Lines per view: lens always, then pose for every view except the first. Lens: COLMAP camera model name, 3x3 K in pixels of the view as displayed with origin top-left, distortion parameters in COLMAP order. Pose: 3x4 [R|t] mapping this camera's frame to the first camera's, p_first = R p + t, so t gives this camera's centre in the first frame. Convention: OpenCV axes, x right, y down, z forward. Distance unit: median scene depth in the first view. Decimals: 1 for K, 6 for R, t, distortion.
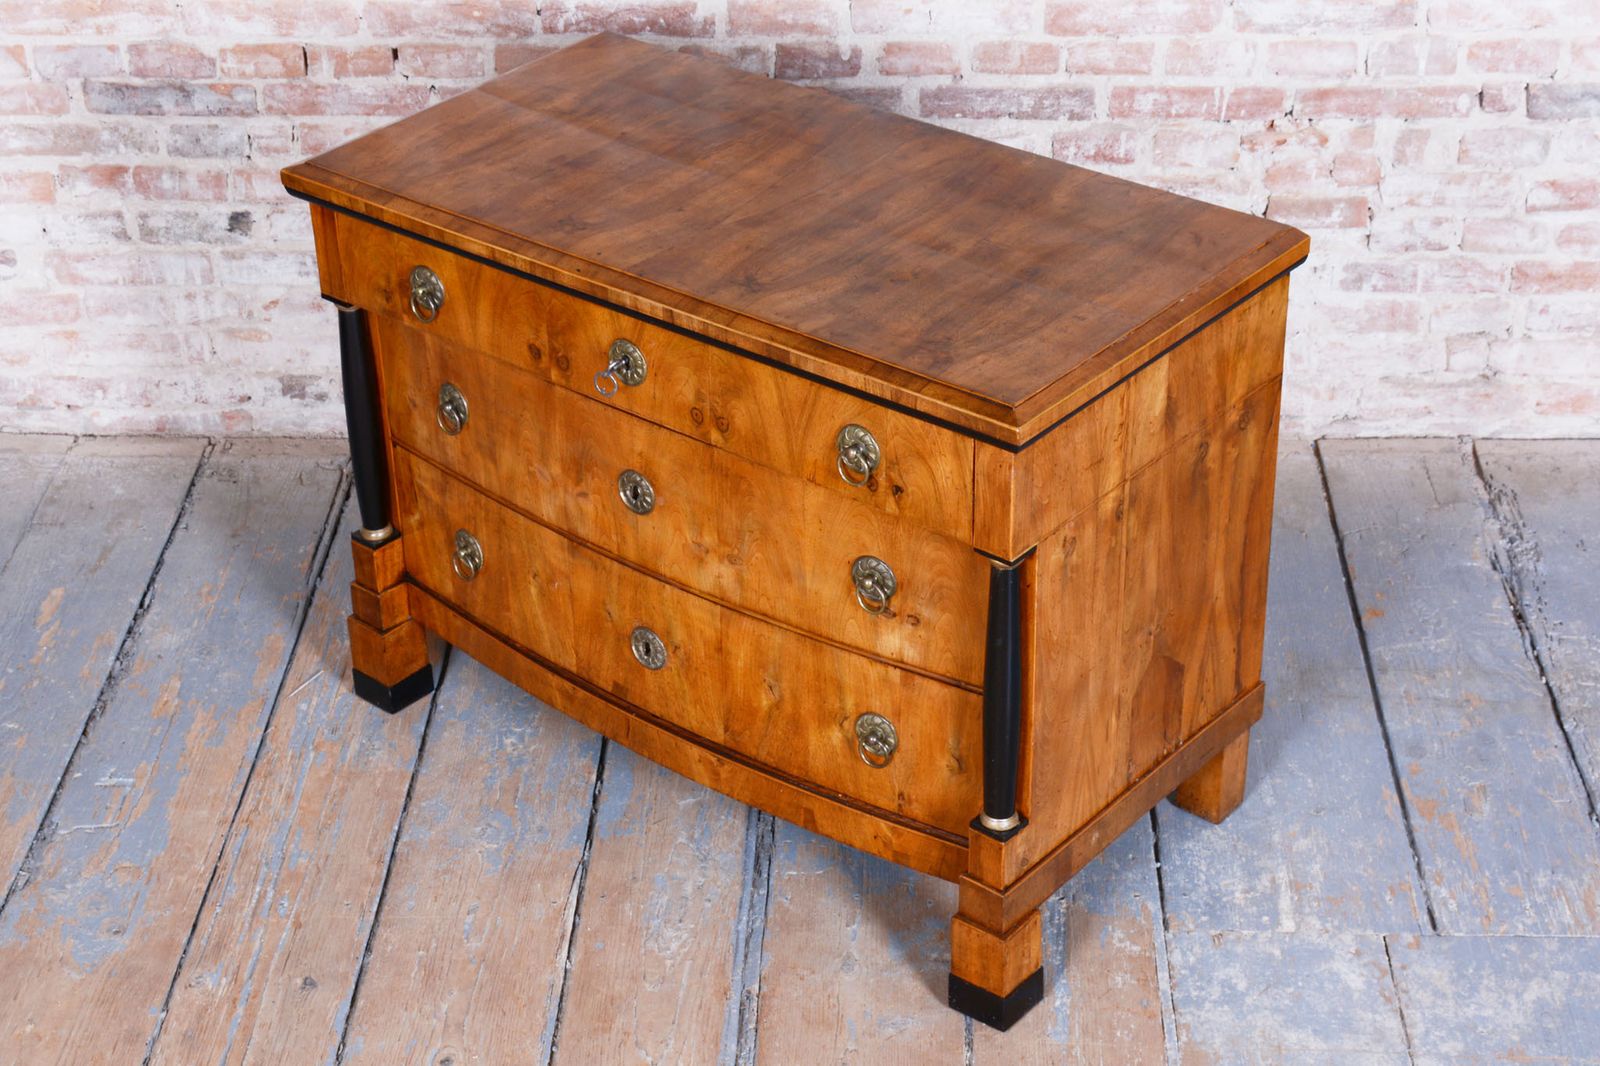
lens RADIAL K [[2554.5, 0, 742.5], [0, 2554.5, 489.6], [0, 0, 1]] dist [0.054918, 0.000000]
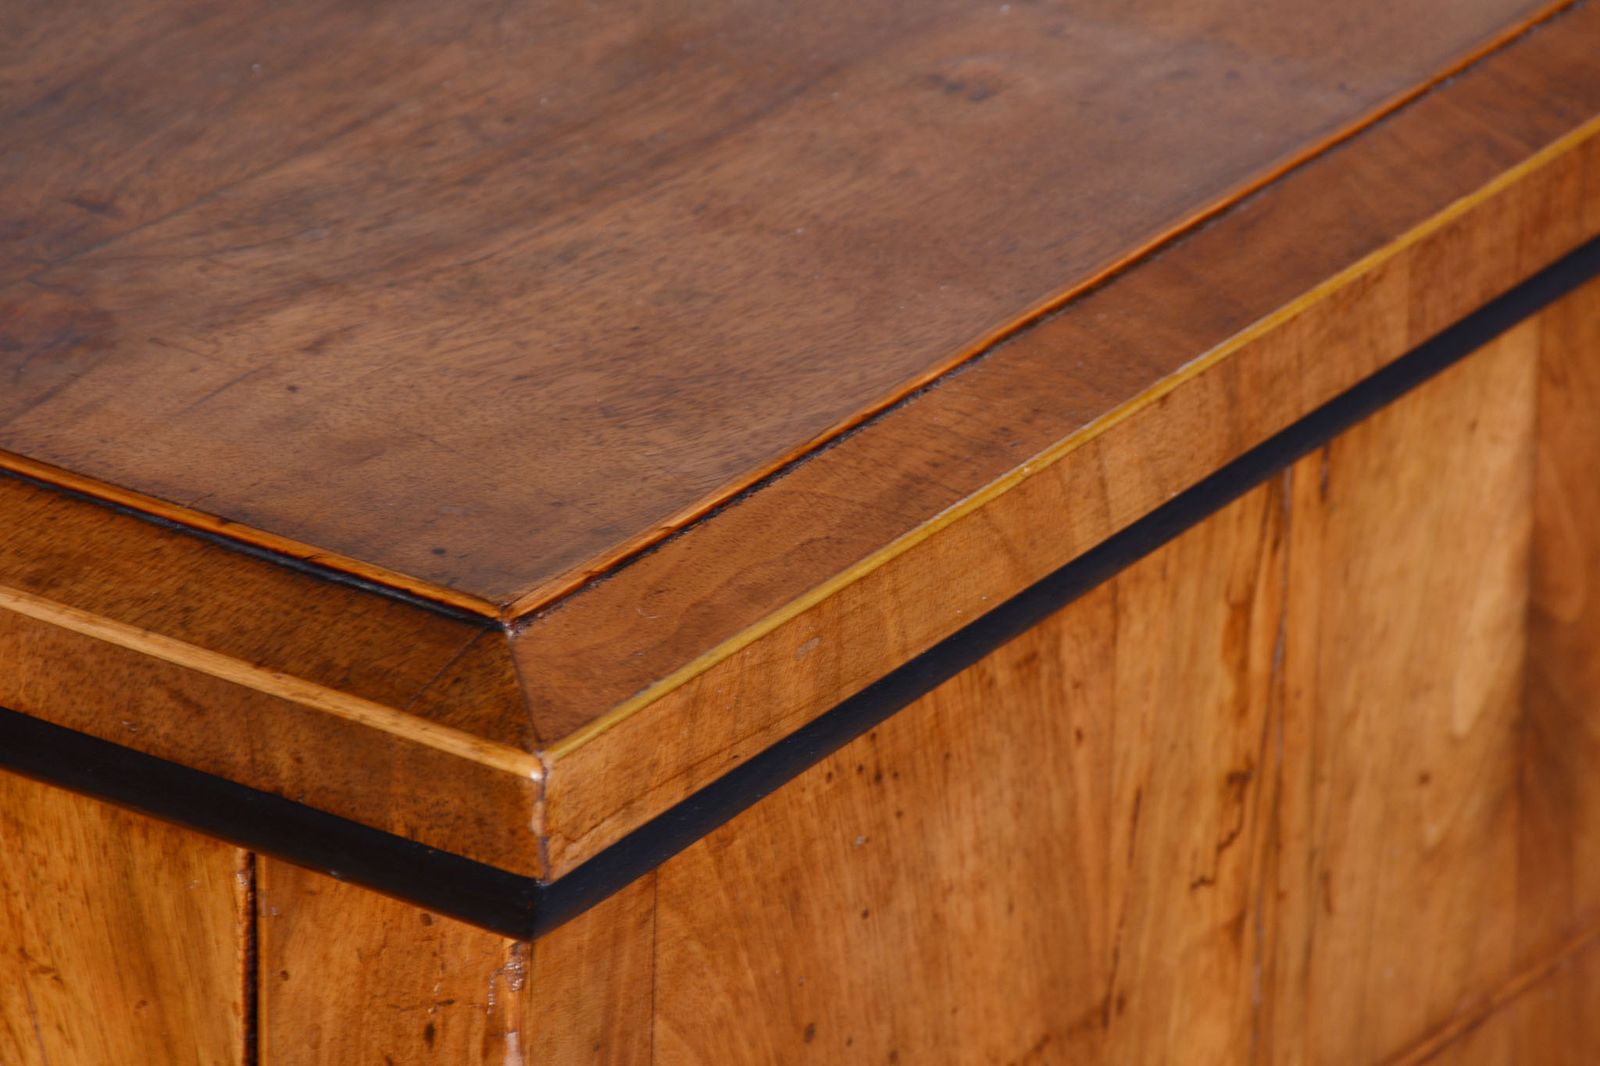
lens RADIAL K [[10002.5, 0, 797.5], [0, 10002.5, 535.7], [0, 0, 1]] dist [1.581391, 0.000000]
pose [[0.994306, -0.002340, 0.106538, 0.059610], [0.011520, 0.996260, -0.085636, 0.011767], [-0.105939, 0.086376, 0.990614, 0.417934]]
